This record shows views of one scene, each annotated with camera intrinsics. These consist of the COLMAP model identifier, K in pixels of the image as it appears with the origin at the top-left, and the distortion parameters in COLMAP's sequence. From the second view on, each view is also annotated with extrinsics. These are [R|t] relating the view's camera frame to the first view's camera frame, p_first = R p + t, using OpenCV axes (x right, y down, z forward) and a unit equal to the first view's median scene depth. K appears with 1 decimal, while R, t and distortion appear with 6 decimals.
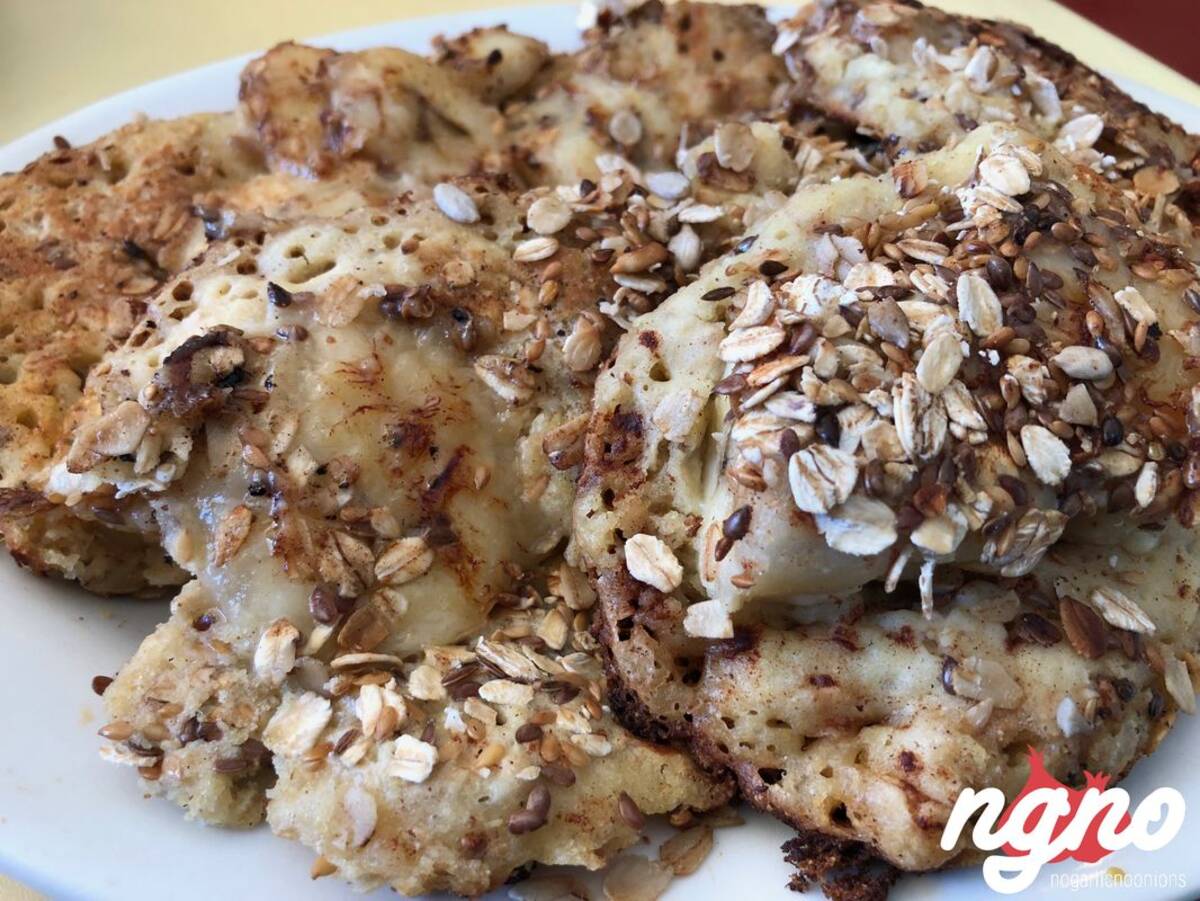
lens RADIAL K [[1006.0, 0, 600.0], [0, 1006.0, 450.5], [0, 0, 1]] dist [-0.045808, 0.092289]
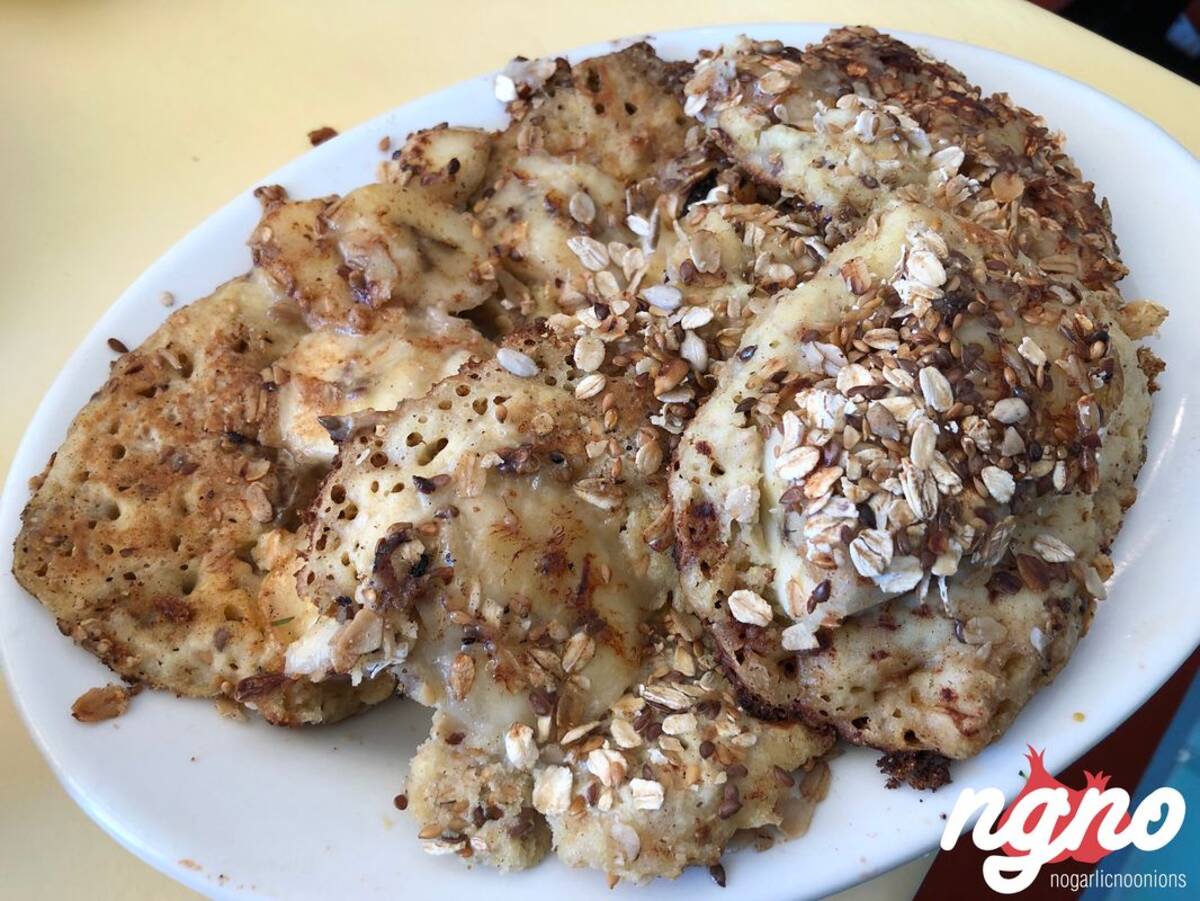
lens RADIAL K [[1003.9, 0, 592.0], [0, 1003.9, 437.1], [0, 0, 1]] dist [0.042934, -0.082525]
pose [[0.958621, -0.259635, 0.116768, -0.267468], [0.233871, 0.952099, 0.197009, -0.455004], [-0.162325, -0.161548, 0.973423, -0.323136]]
